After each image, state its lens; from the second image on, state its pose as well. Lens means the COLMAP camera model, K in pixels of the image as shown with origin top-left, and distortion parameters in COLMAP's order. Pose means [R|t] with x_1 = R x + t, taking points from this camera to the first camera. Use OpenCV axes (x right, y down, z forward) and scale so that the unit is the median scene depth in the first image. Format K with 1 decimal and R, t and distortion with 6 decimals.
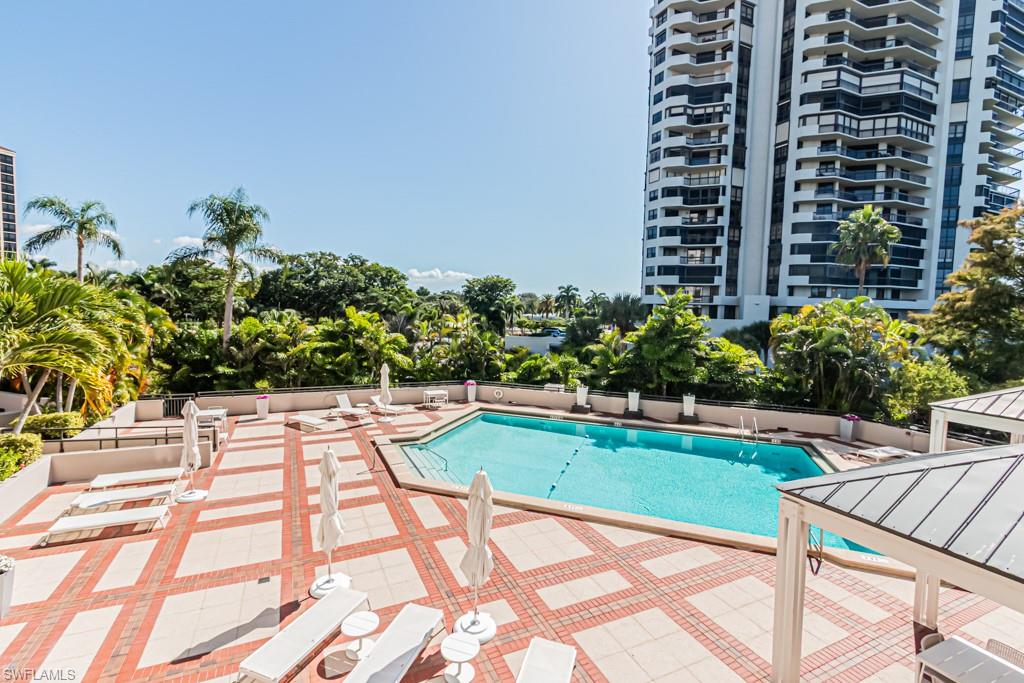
lens RADIAL K [[469.7, 0, 498.1], [0, 469.7, 337.6], [0, 0, 1]] dist [0.001140, -0.000518]
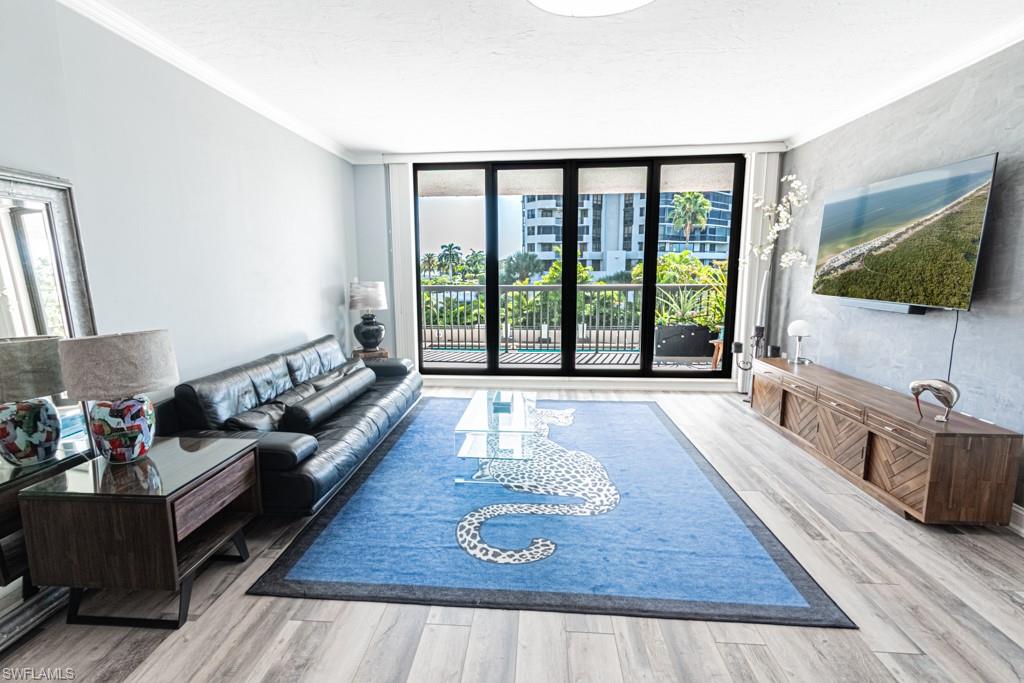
lens RADIAL K [[479.8, 0, 503.0], [0, 479.8, 341.8], [0, 0, 1]] dist [0.002129, 0.000090]
pose [[0.959245, -0.070942, 0.273524, -0.087281], [0.045584, 0.994144, 0.097980, 0.009853], [-0.278873, -0.081519, 0.956862, -0.126720]]
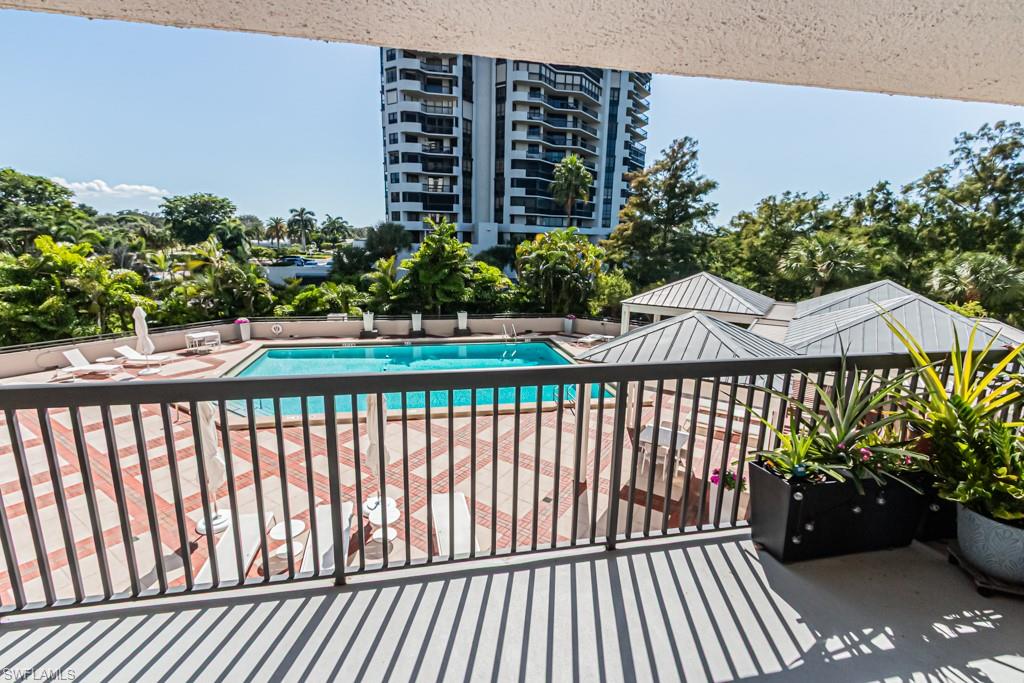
lens RADIAL K [[470.4, 0, 504.8], [0, 470.4, 341.6], [0, 0, 1]] dist [0.002480, -0.000038]
pose [[0.844310, -0.121988, 0.521786, -0.052207], [0.034658, 0.984136, 0.173999, -0.002593], [-0.534734, -0.128825, 0.835143, -0.022754]]
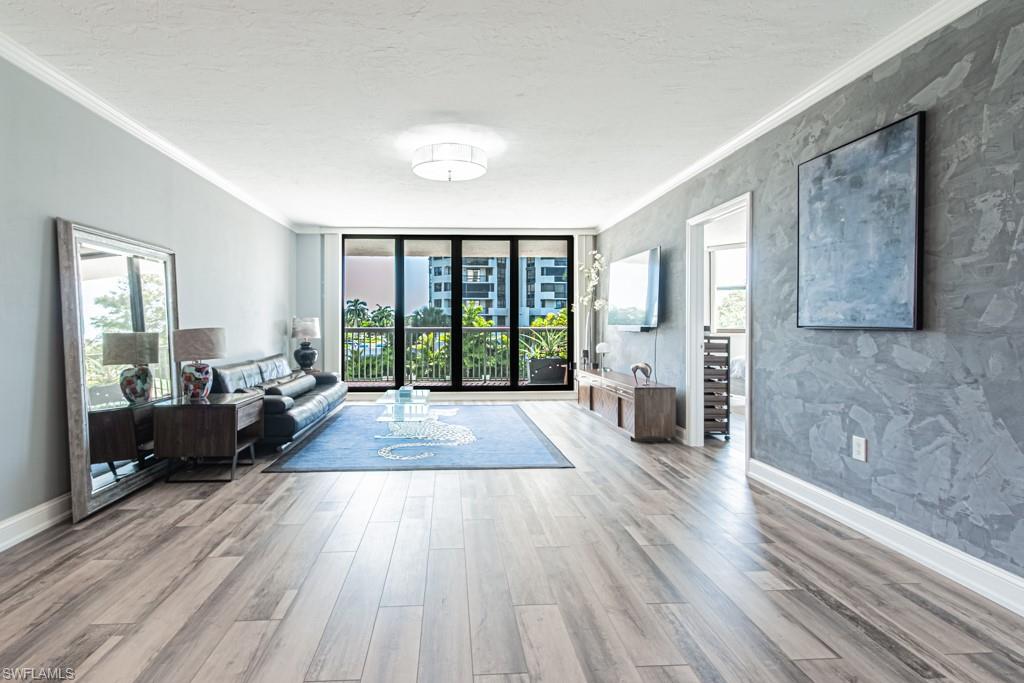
lens RADIAL K [[497.1, 0, 470.6], [0, 497.1, 326.8], [0, 0, 1]] dist [-0.001008, -0.000610]
pose [[0.918474, -0.024120, 0.394746, -0.099148], [0.045640, 0.997934, -0.045218, 0.017012], [-0.392839, 0.059548, 0.917677, -0.169367]]
